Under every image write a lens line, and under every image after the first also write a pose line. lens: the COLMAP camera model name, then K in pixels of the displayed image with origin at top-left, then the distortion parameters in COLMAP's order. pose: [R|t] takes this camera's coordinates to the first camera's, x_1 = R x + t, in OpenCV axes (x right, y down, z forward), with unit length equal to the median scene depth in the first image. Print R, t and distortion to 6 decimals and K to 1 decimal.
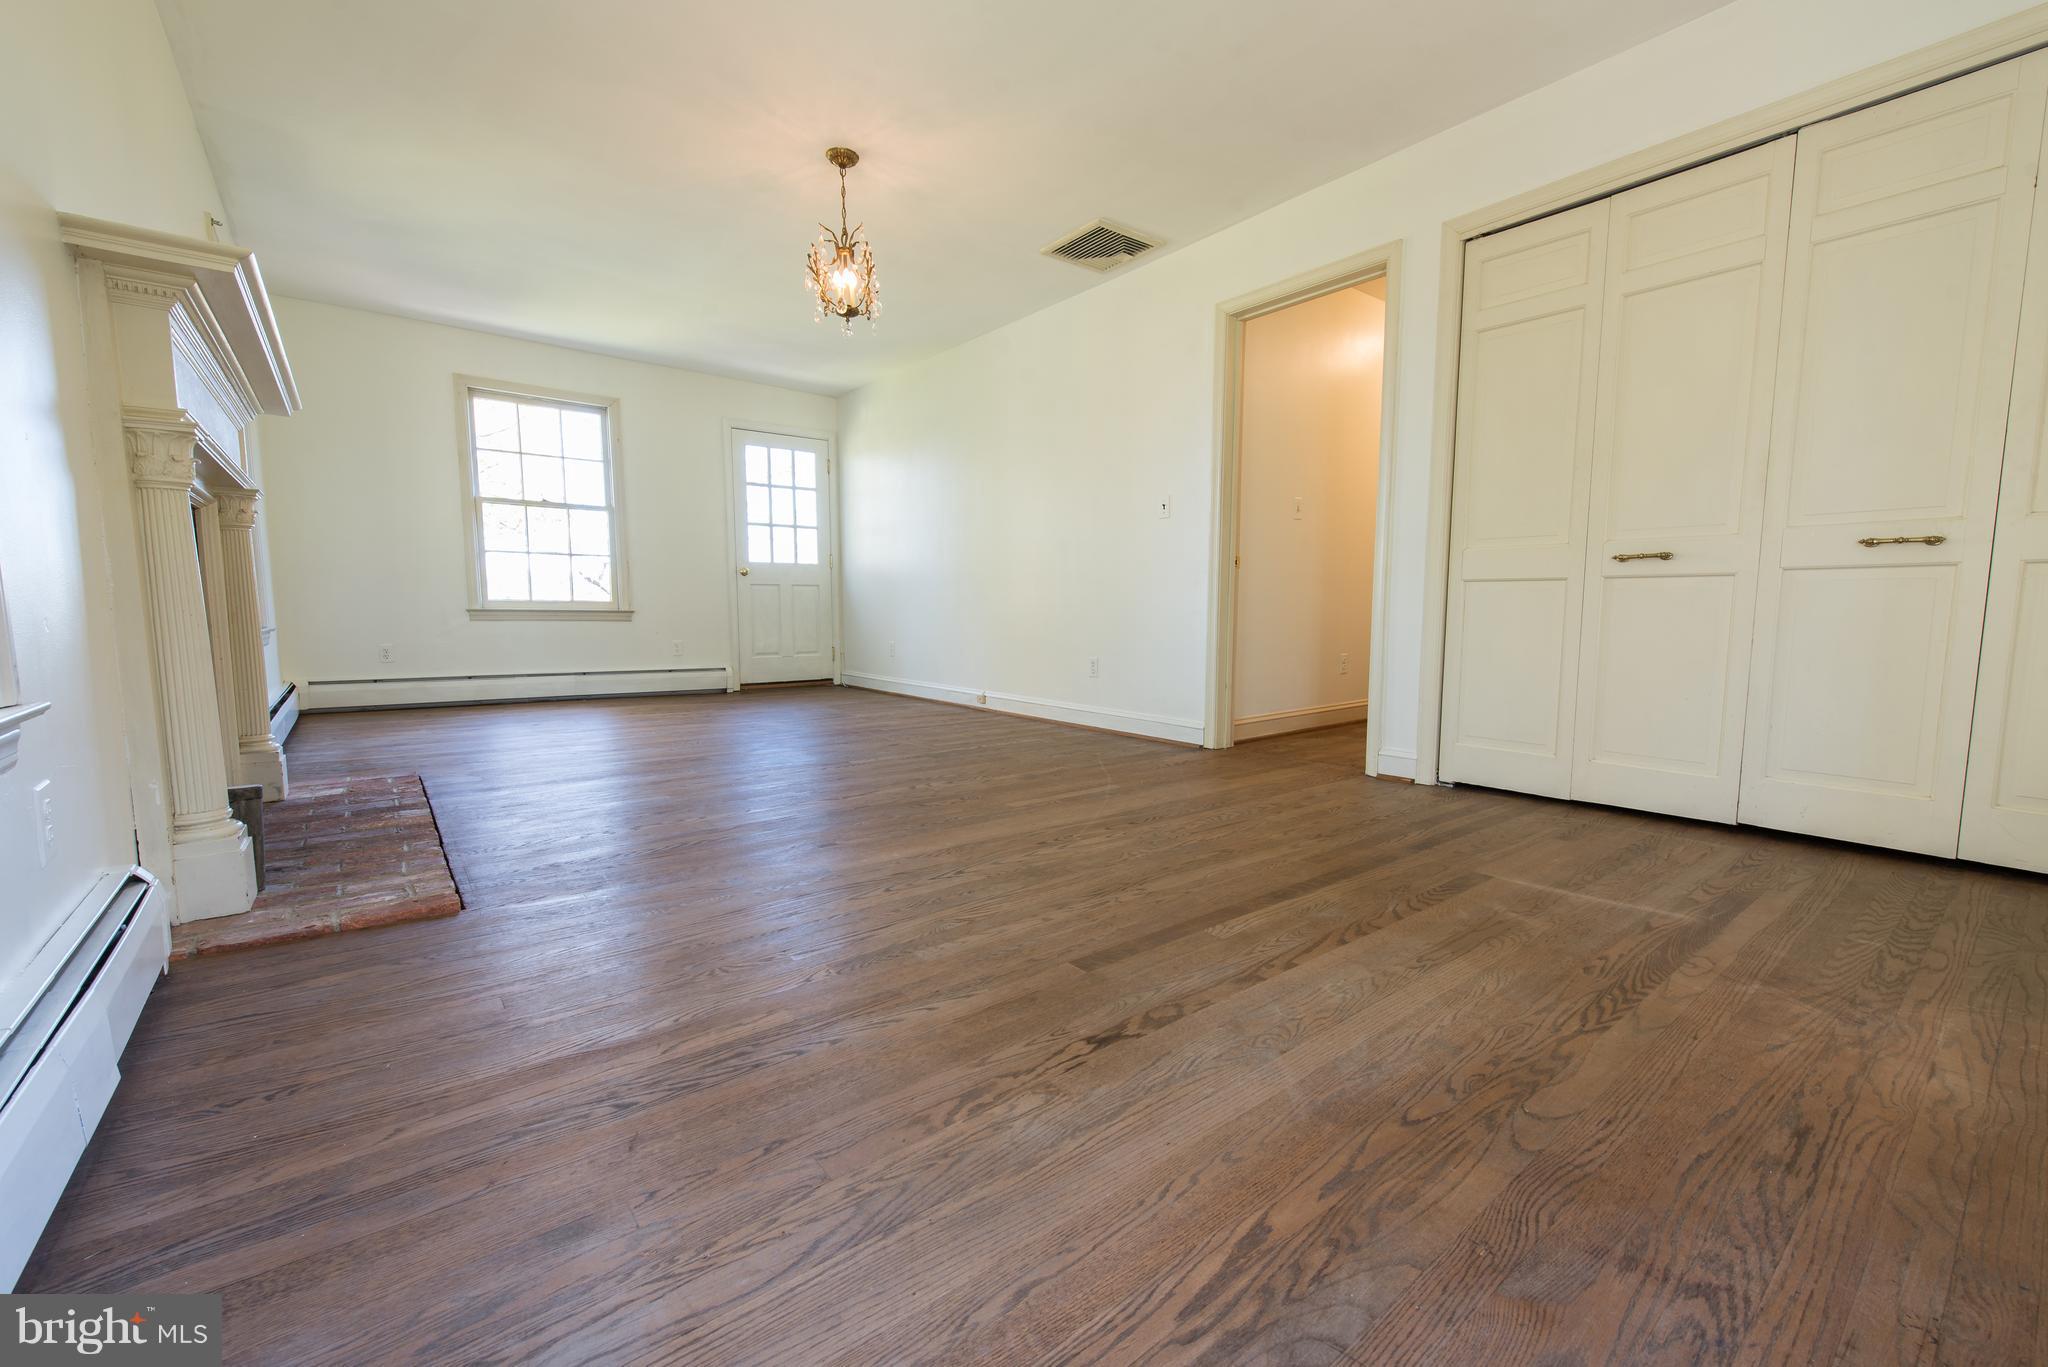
lens RADIAL K [[817.9, 0, 1024.0], [0, 817.9, 683.5], [0, 0, 1]] dist [0.028834, -0.012257]
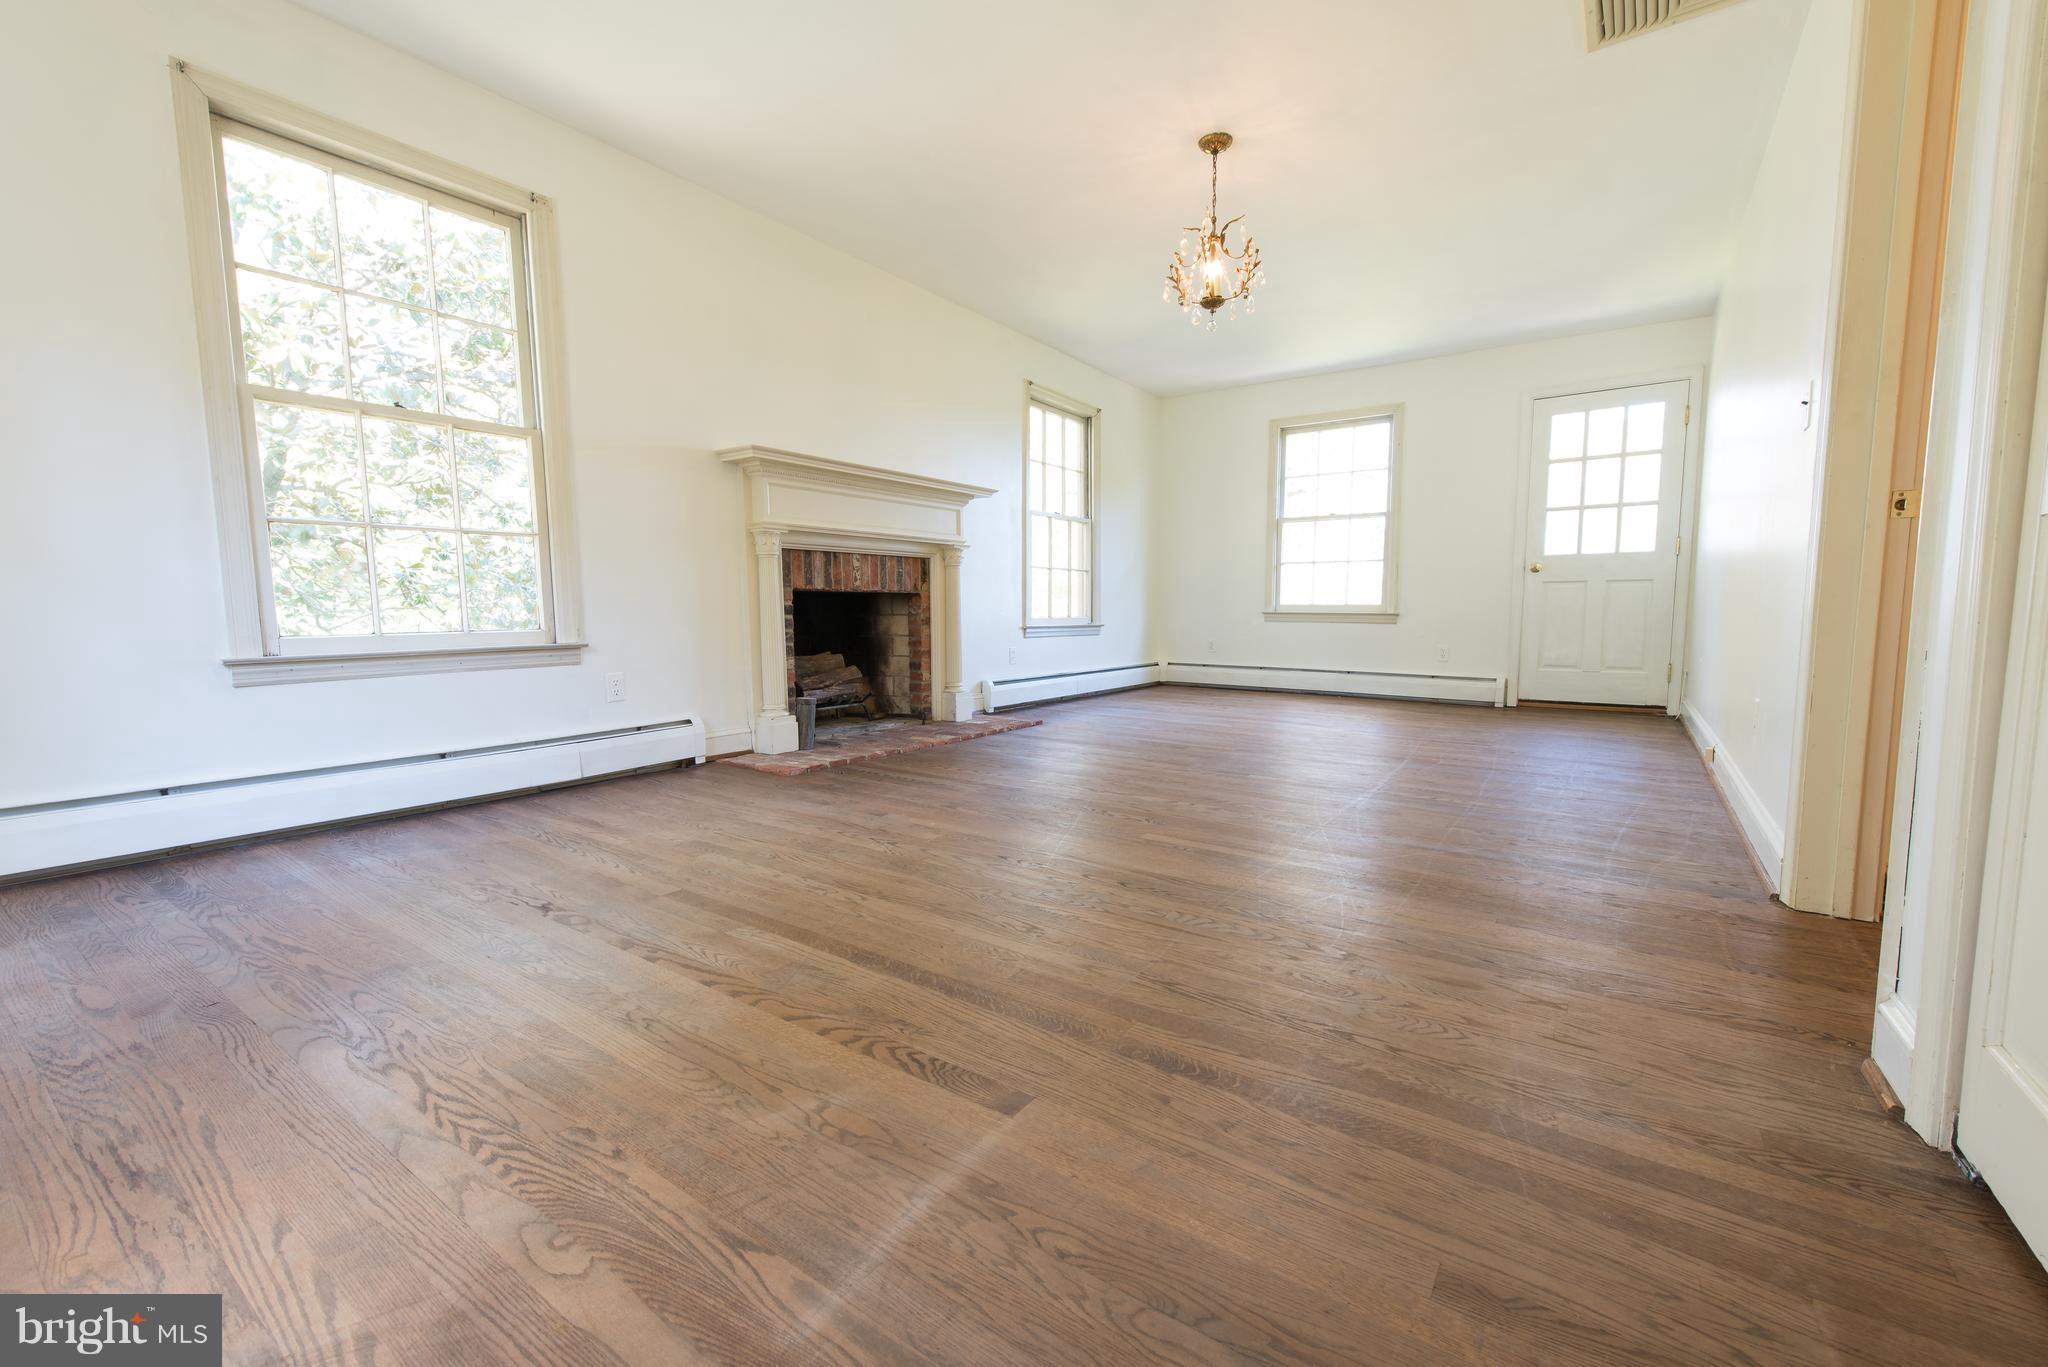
lens RADIAL K [[837.1, 0, 1052.1], [0, 837.1, 685.0], [0, 0, 1]] dist [0.022423, -0.006698]
pose [[0.295491, 0.084453, -0.951605, 1.199727], [-0.087781, 0.994271, 0.060982, -0.087043], [0.951304, 0.065513, 0.301212, 0.945070]]
